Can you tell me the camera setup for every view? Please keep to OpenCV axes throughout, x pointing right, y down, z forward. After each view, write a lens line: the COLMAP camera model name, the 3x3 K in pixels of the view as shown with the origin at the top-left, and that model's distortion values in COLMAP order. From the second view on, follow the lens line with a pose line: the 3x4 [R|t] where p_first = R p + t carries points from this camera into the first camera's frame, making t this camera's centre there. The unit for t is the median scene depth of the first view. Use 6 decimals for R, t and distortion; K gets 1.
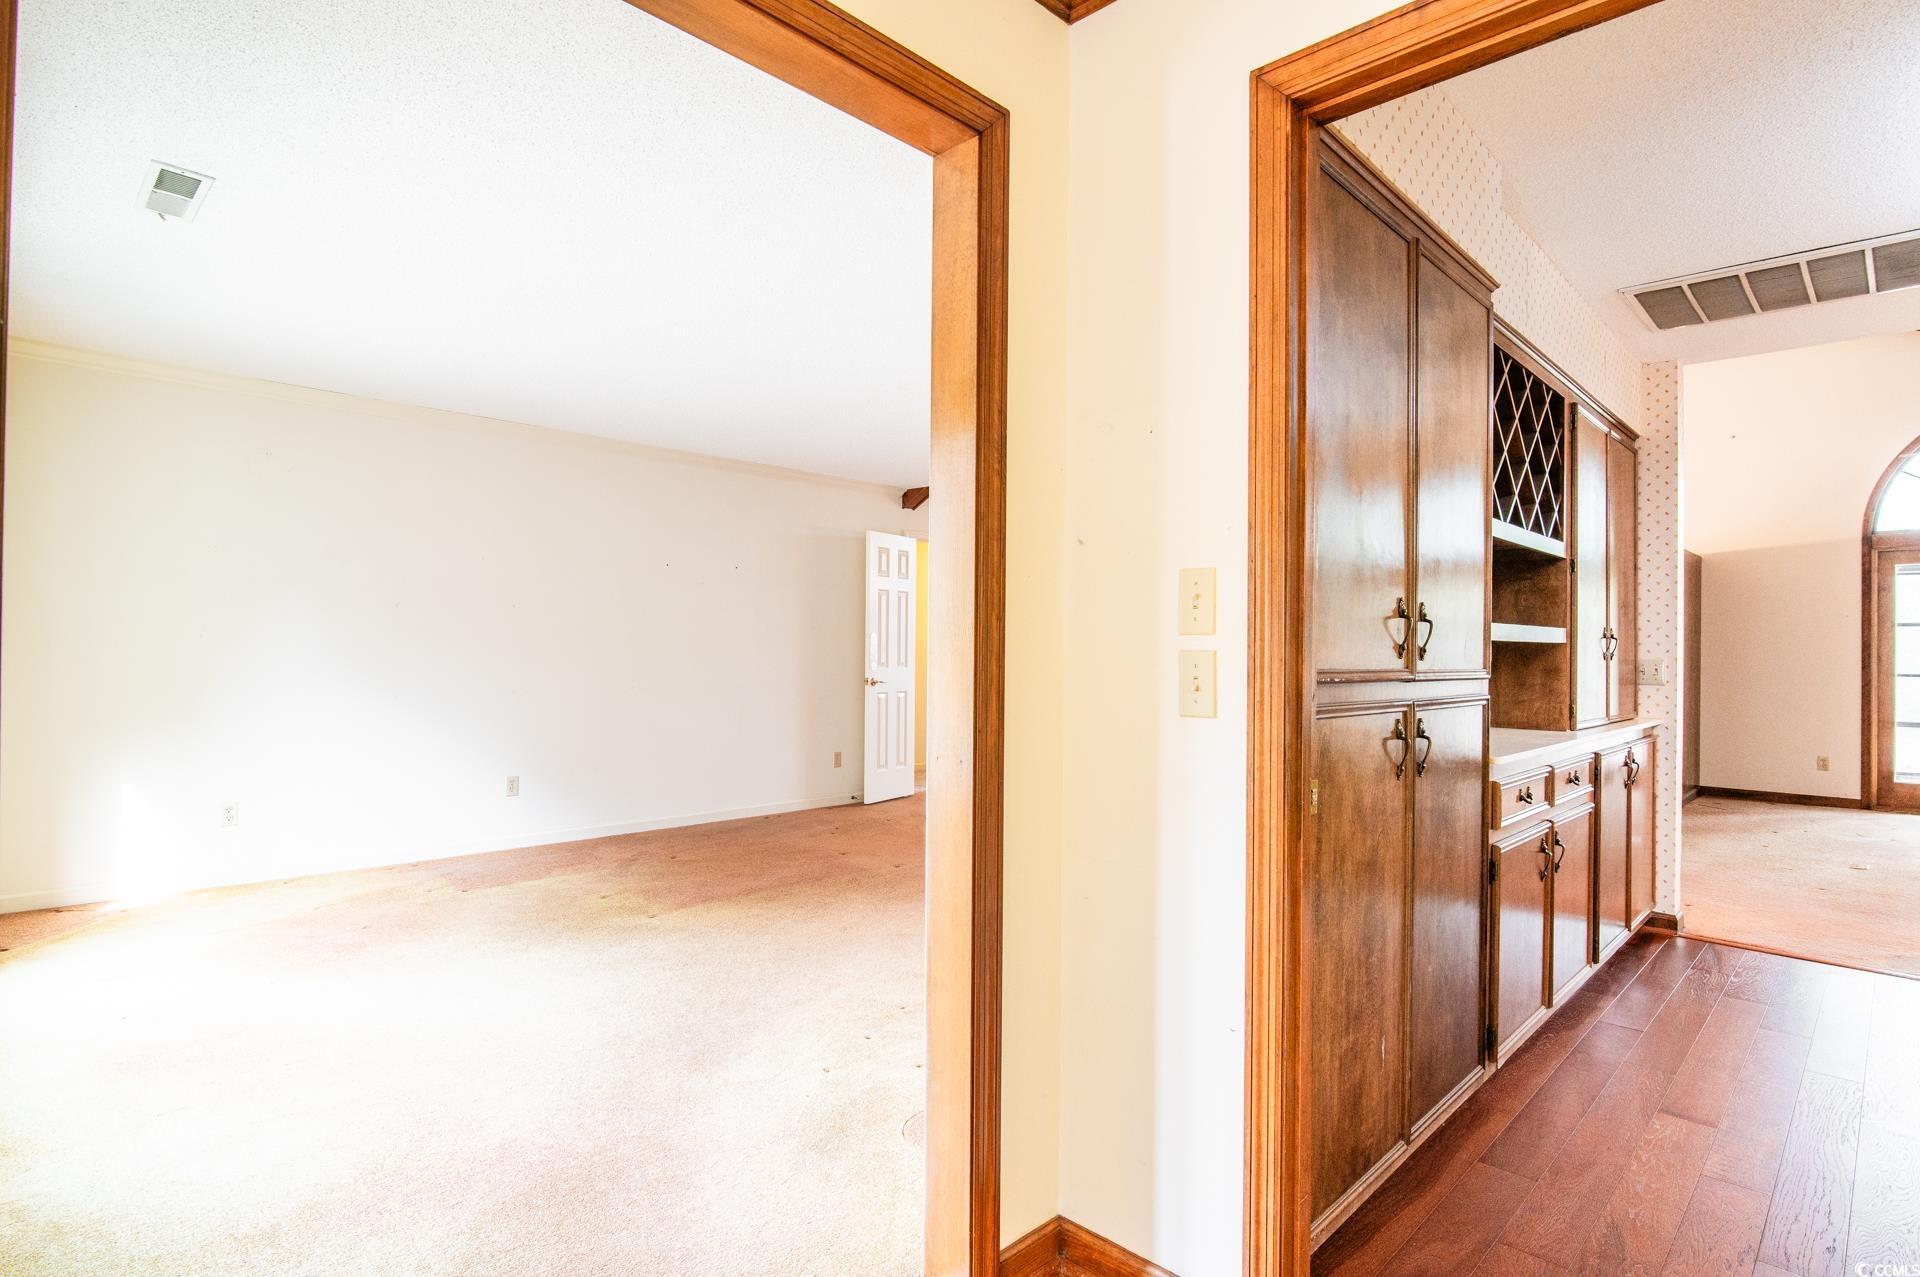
lens RADIAL K [[994.9, 0, 959.4], [0, 994.9, 645.5], [0, 0, 1]] dist [-0.003844, -0.000116]
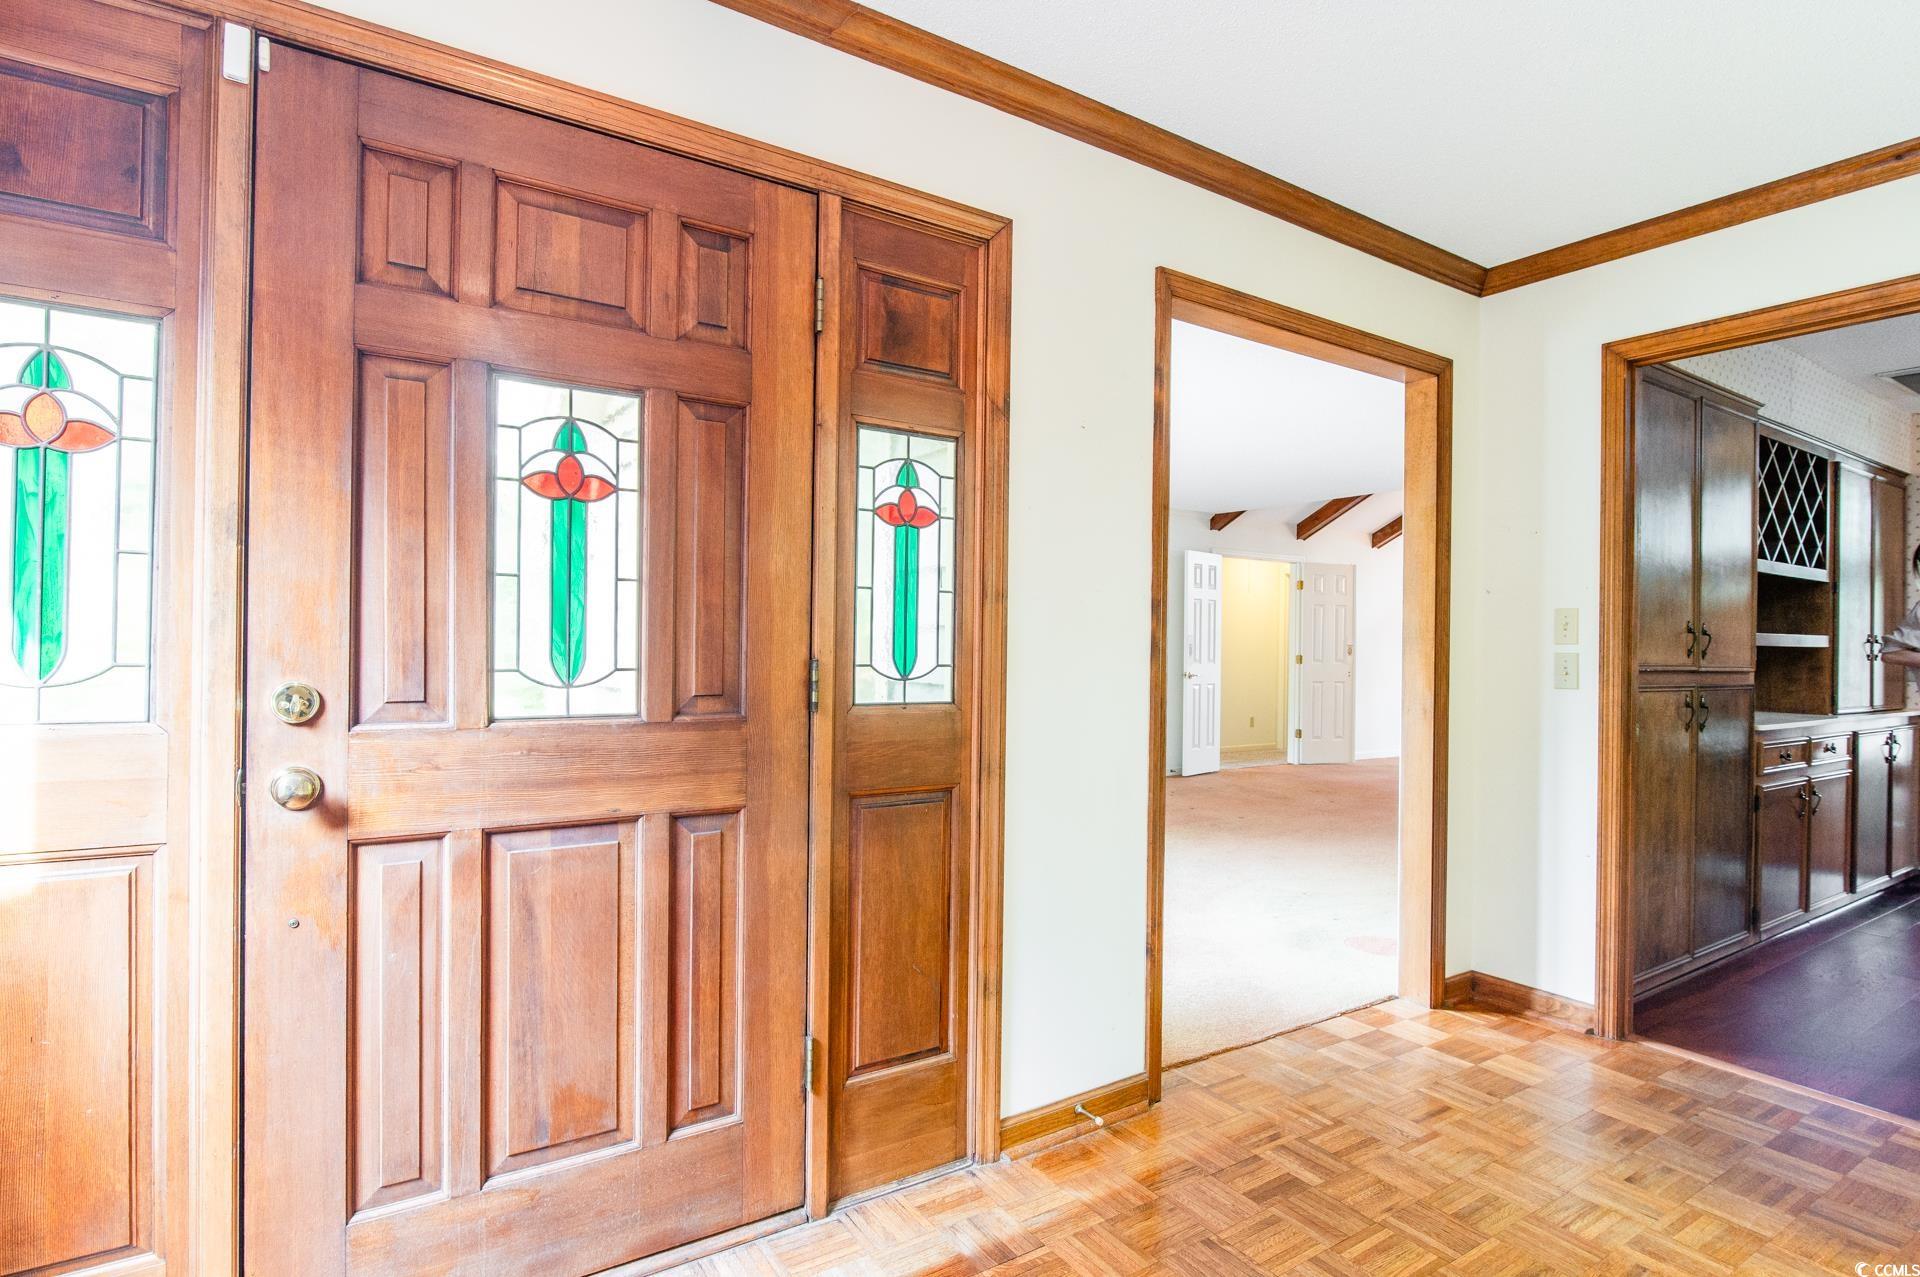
lens RADIAL K [[994.9, 0, 959.4], [0, 994.9, 645.5], [0, 0, 1]] dist [-0.003844, -0.000116]
pose [[0.978492, 0.003342, -0.206256, -0.273490], [-0.002776, 0.999992, 0.003032, -0.006318], [0.206265, -0.002395, 0.978493, -0.587021]]
